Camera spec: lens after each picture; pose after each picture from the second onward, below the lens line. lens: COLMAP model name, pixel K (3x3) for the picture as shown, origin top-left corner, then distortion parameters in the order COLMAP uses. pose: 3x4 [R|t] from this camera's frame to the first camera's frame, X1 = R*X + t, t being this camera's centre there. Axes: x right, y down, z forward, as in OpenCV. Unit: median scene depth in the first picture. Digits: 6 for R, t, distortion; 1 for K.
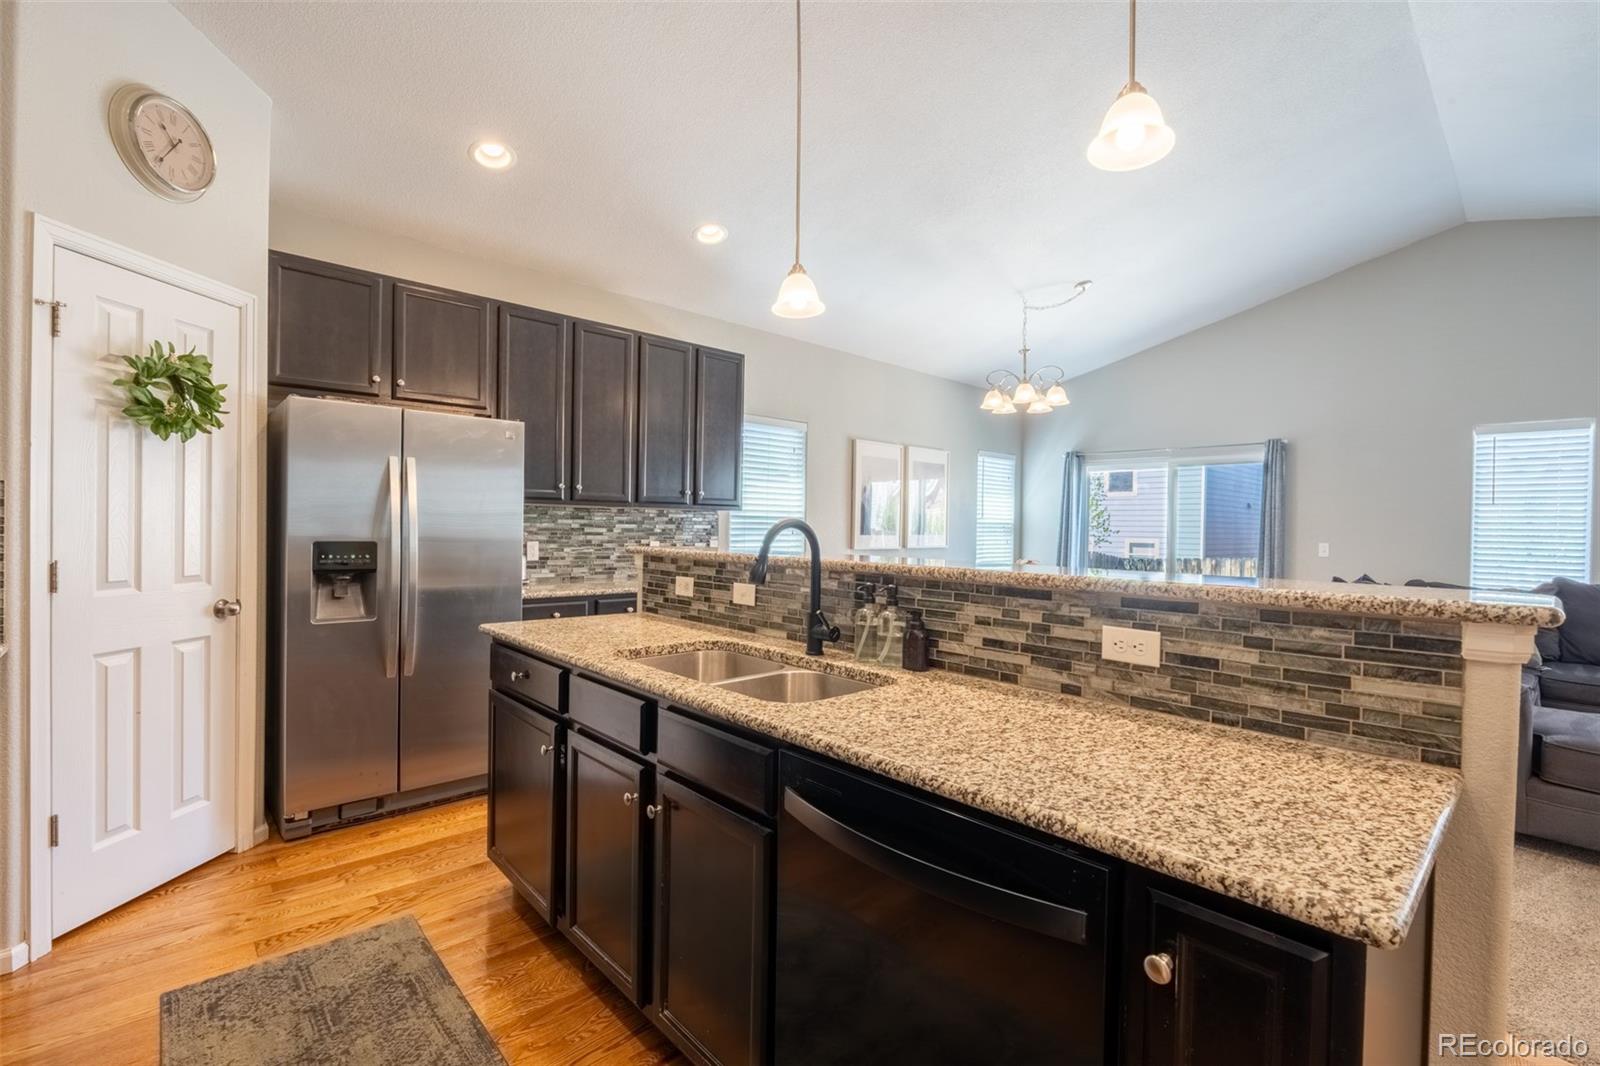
lens RADIAL K [[702.8, 0, 800.0], [0, 702.8, 533.0], [0, 0, 1]] dist [-0.002074, -0.000351]
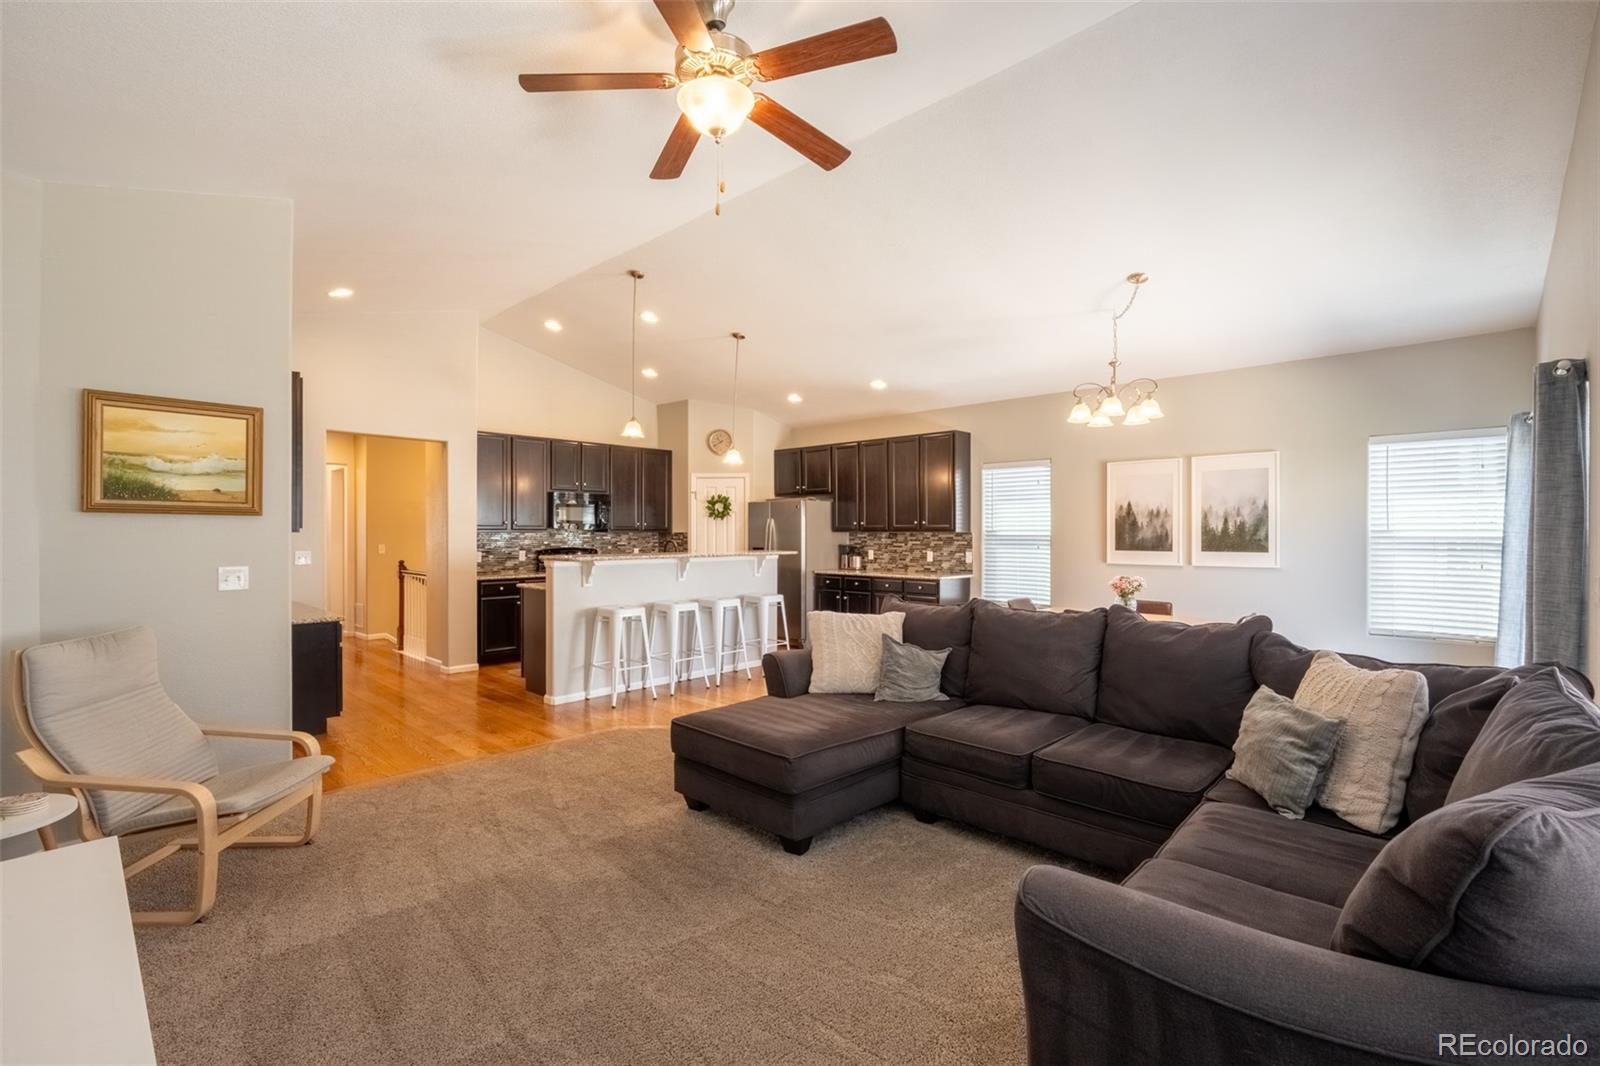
lens RADIAL K [[702.8, 0, 800.0], [0, 702.8, 533.0], [0, 0, 1]] dist [-0.002074, -0.000351]
pose [[0.070175, -0.014606, -0.997428, 1.628610], [-0.010371, 0.999828, -0.015371, -0.003630], [0.997481, 0.011423, 0.070011, 0.641389]]
